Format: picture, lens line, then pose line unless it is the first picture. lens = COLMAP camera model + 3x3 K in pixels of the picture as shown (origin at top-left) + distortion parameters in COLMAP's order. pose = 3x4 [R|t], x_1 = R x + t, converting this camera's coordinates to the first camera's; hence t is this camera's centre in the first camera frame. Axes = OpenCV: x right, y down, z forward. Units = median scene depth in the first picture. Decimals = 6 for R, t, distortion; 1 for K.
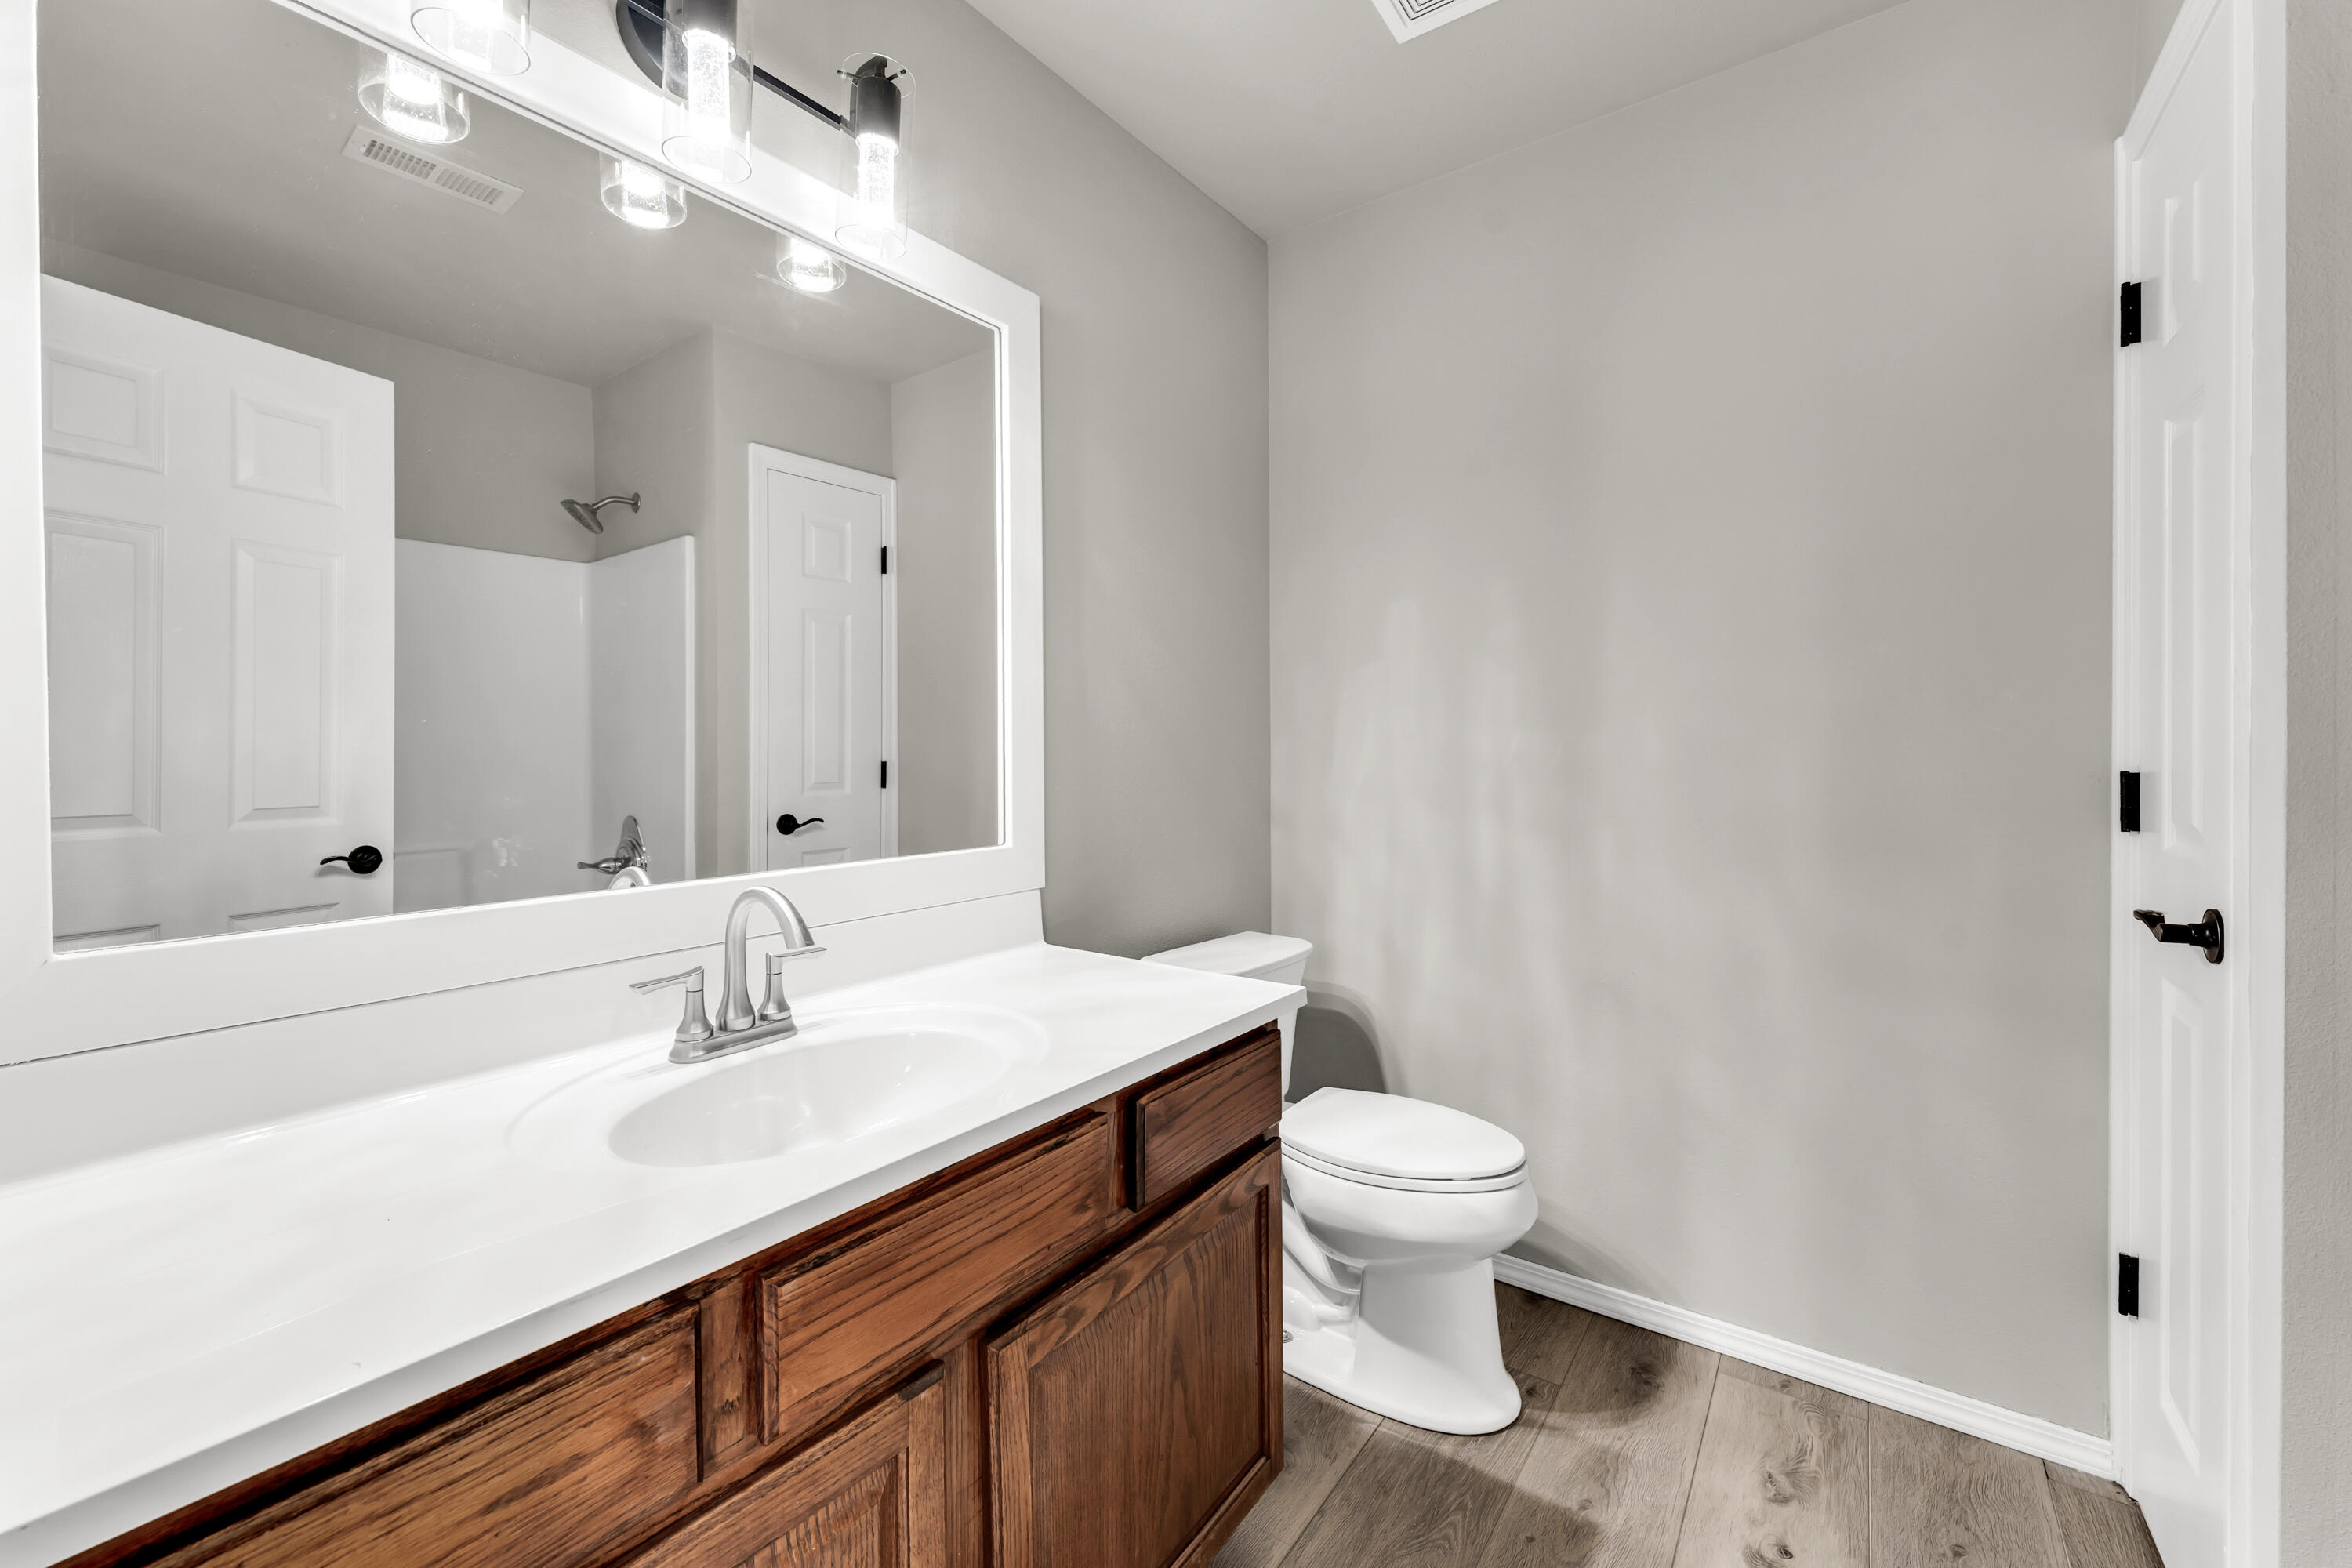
lens RADIAL K [[965.7, 0, 1127.3], [0, 965.7, 789.5], [0, 0, 1]] dist [0.000918, 0.000155]
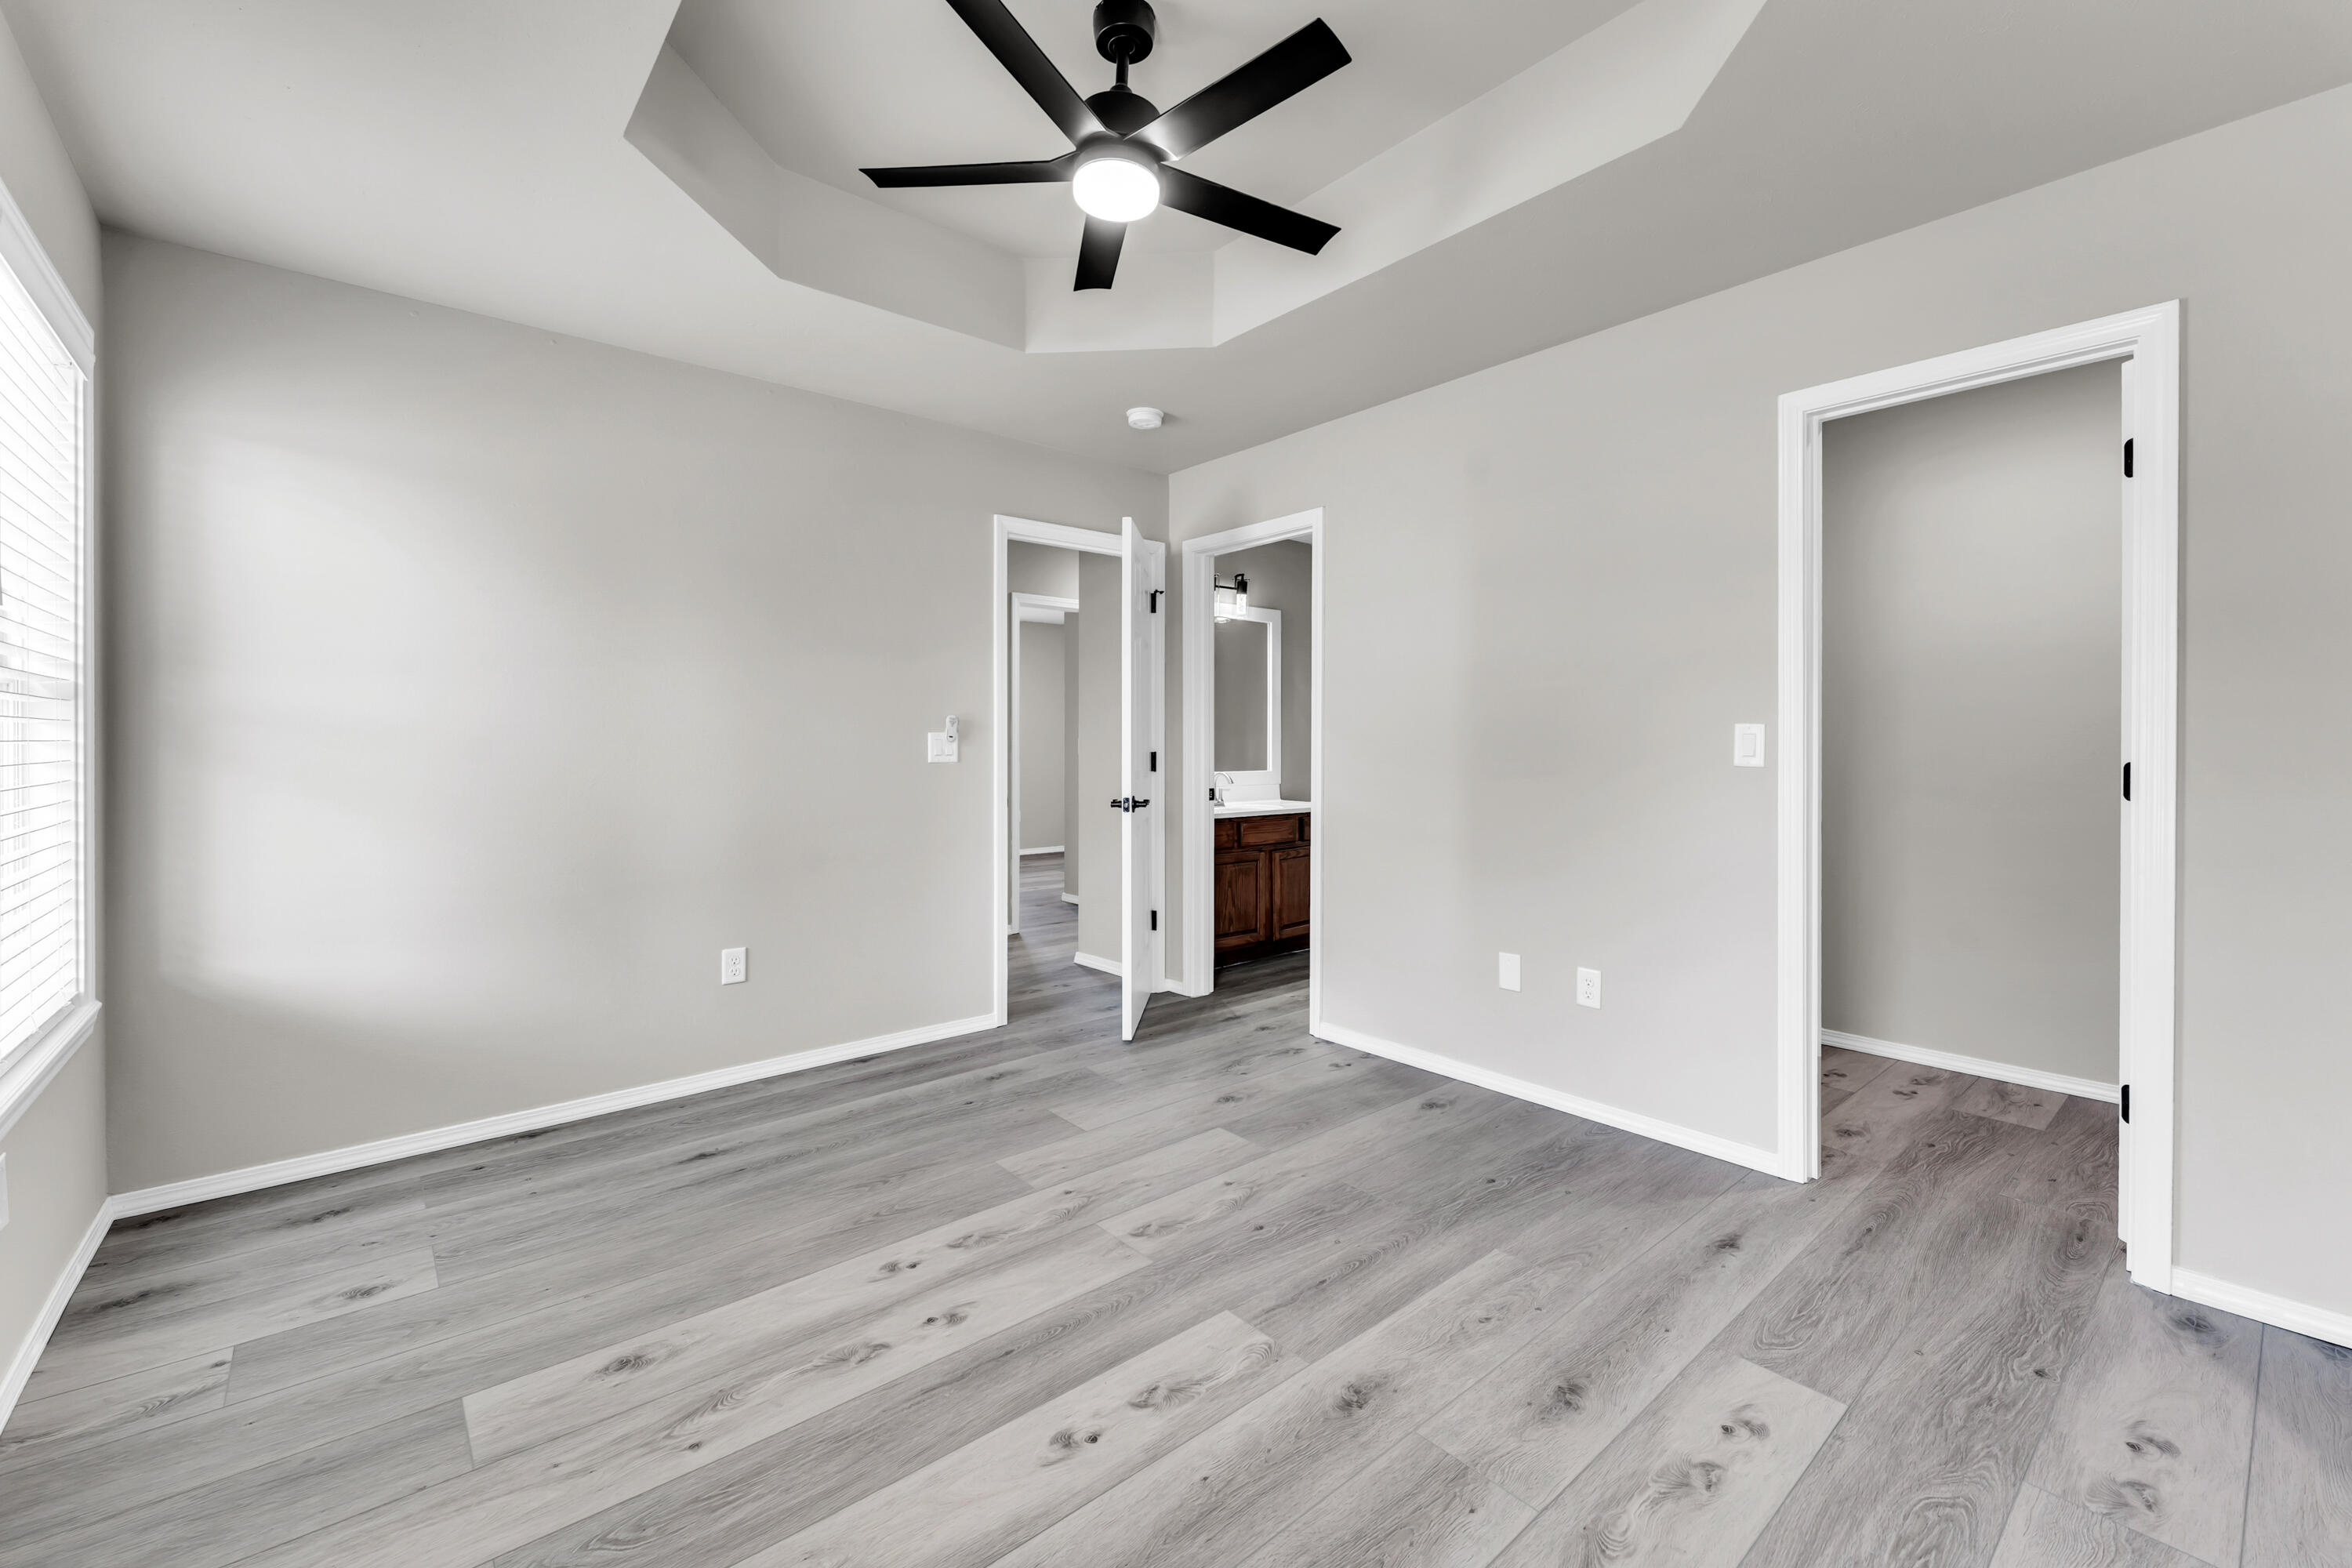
lens RADIAL K [[965.7, 0, 1127.3], [0, 965.7, 789.5], [0, 0, 1]] dist [0.000918, 0.000155]
pose [[0.972742, 0.004291, -0.231852, 0.210406], [-0.002545, 0.999966, 0.007828, 0.122302], [0.231877, -0.007024, 0.972720, -2.917963]]
